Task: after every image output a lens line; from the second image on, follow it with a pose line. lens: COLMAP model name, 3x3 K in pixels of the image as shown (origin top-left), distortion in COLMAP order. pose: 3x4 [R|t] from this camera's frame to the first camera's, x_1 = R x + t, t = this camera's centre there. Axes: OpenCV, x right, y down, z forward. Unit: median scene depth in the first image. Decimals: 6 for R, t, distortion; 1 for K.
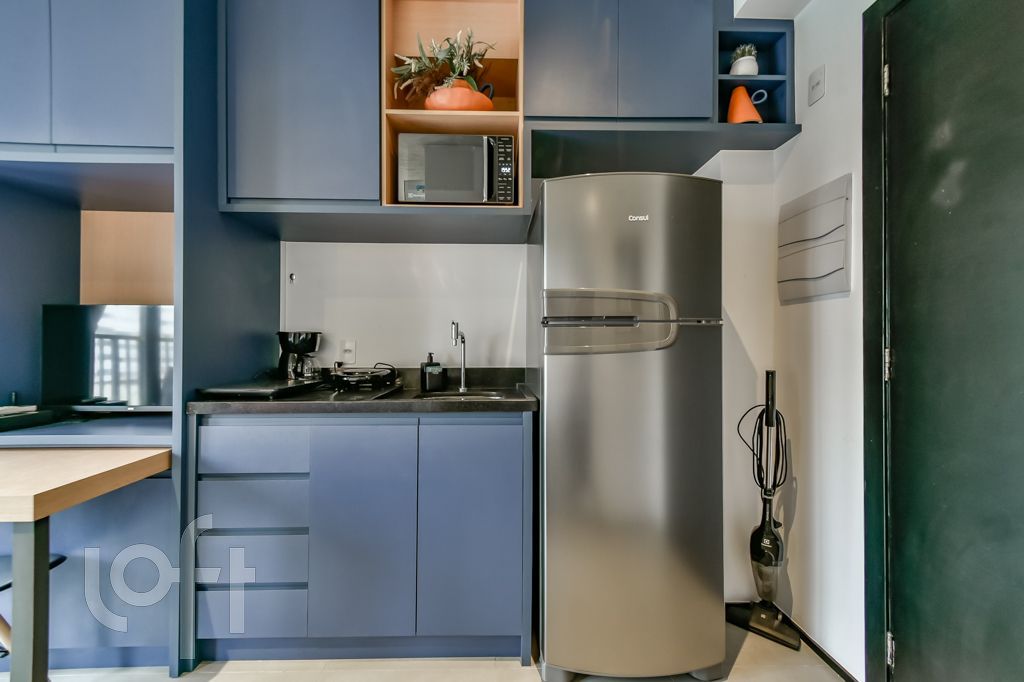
lens RADIAL K [[405.4, 0, 506.1], [0, 405.4, 346.2], [0, 0, 1]] dist [0.010777, -0.002323]
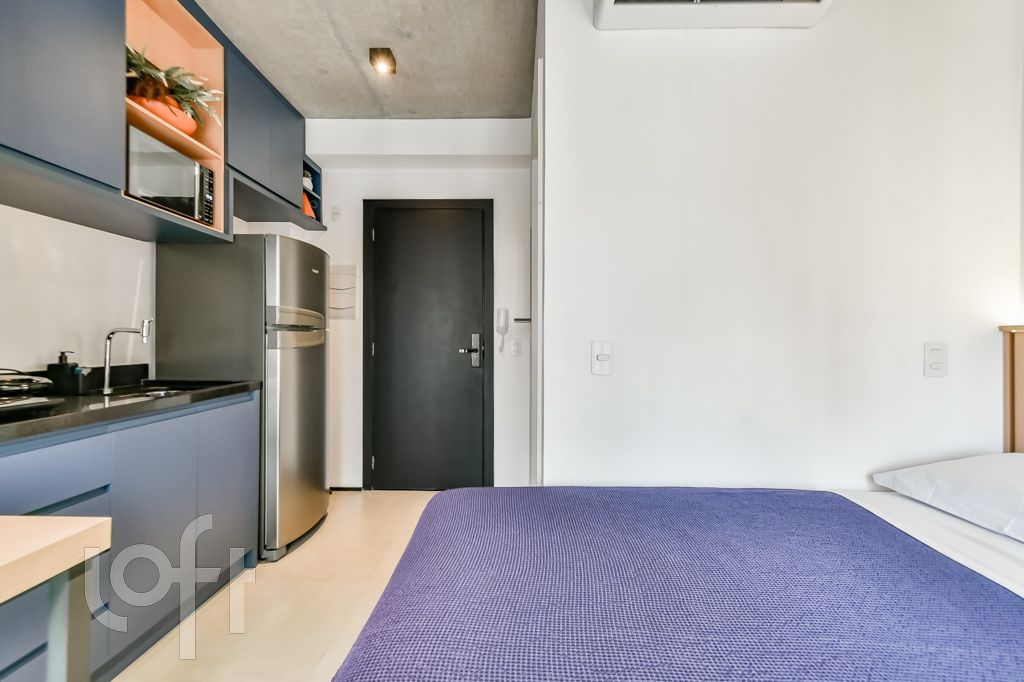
lens RADIAL K [[425.2, 0, 510.3], [0, 425.2, 338.5], [0, 0, 1]] dist [0.003662, 0.001532]
pose [[0.032318, 0.000470, 0.999478, -1.252919], [-0.009873, 0.999951, -0.000151, -0.023425], [-0.999429, -0.009863, 0.032321, 0.060767]]
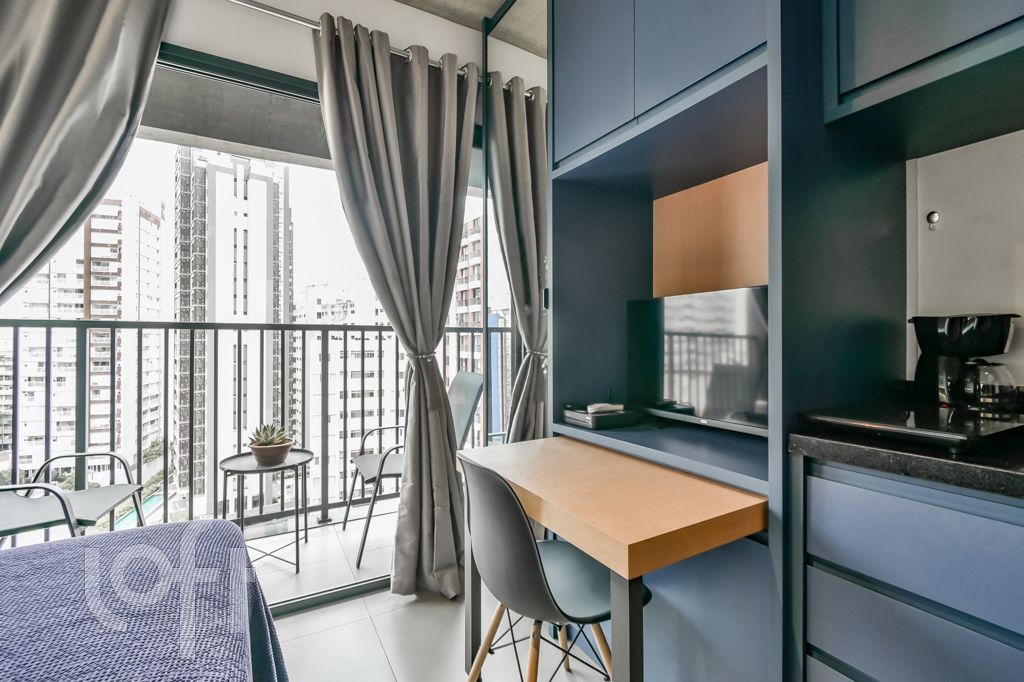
lens RADIAL K [[443.0, 0, 517.0], [0, 443.0, 339.6], [0, 0, 1]] dist [-0.001512, 0.000008]
pose [[0.480524, -0.008117, -0.876944, -0.335669], [0.005828, 0.999965, -0.006063, -0.004798], [0.876962, -0.002198, 0.480555, 0.266108]]
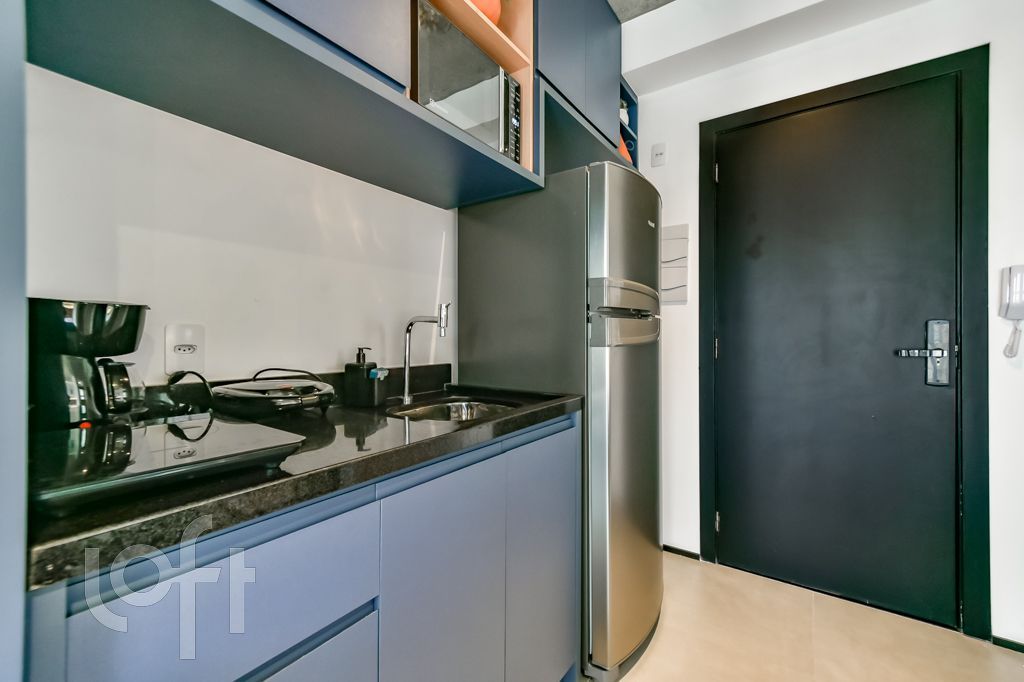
lens RADIAL K [[425.2, 0, 511.4], [0, 425.2, 339.4], [0, 0, 1]] dist [0.003662, 0.001532]
pose [[0.590898, -0.005982, 0.806724, -0.708044], [-0.003940, 0.999939, 0.010301, -0.004744], [-0.806737, -0.009266, 0.590838, 0.501662]]
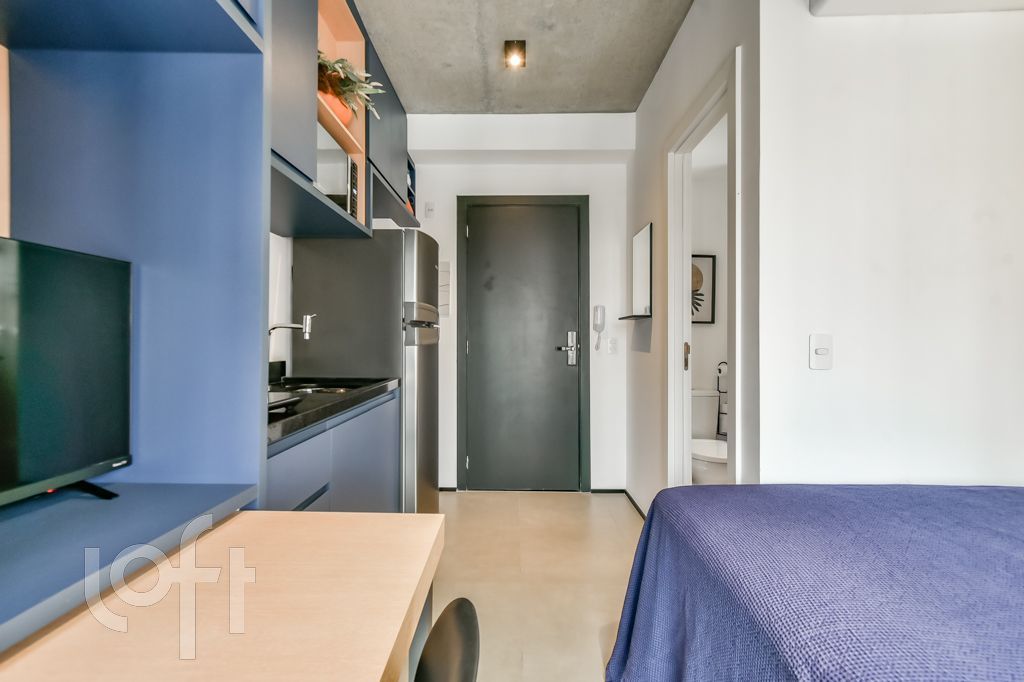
lens RADIAL K [[425.2, 0, 509.5], [0, 425.2, 339.0], [0, 0, 1]] dist [0.003662, 0.001532]
pose [[0.031198, 0.000304, 0.999513, -1.247947], [-0.008737, 0.999962, -0.000031, -0.006309], [-0.999475, -0.008731, 0.031199, 0.509696]]
